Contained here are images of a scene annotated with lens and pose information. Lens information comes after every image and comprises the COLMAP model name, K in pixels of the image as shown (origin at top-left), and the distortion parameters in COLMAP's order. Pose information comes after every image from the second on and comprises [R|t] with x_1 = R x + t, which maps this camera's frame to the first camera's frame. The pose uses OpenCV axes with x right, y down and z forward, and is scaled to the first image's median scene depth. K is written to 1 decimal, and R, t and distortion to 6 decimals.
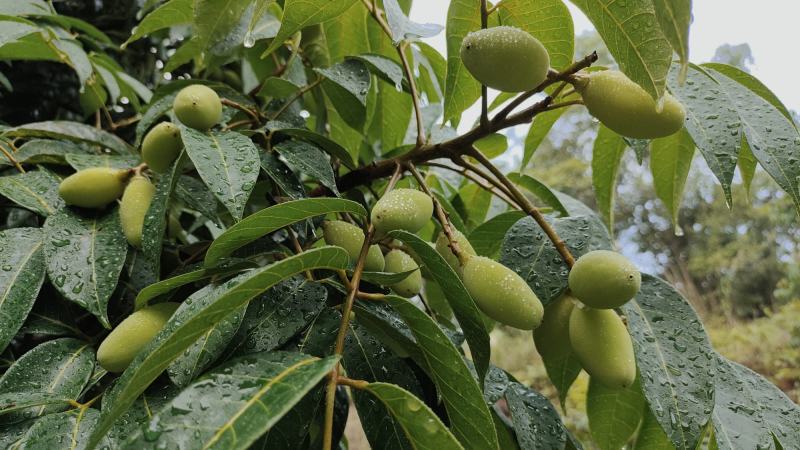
lens RADIAL K [[625.4, 0, 400.0], [0, 625.4, 225.0], [0, 0, 1]] dist [0.039529, -0.095948]
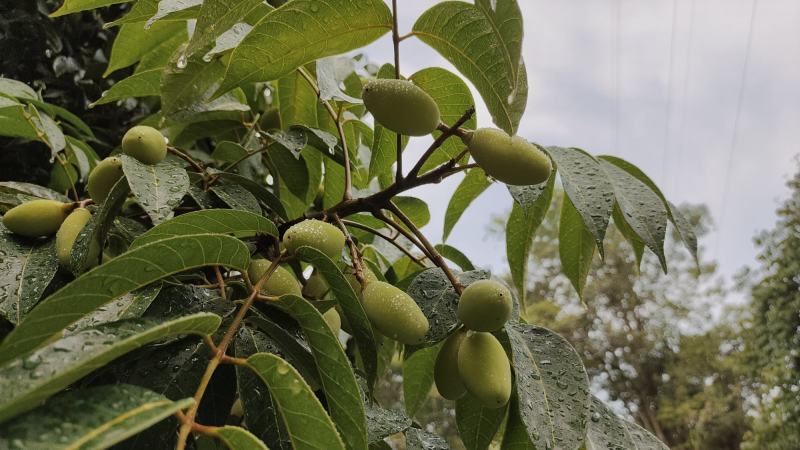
lens RADIAL K [[614.8, 0, 425.1], [0, 614.8, 223.9], [0, 0, 1]] dist [0.072106, -0.117034]
pose [[0.995611, 0.068240, 0.064040, 0.083595], [-0.052484, 0.973718, -0.221628, 0.120565], [-0.077481, 0.217295, 0.973026, -0.065395]]
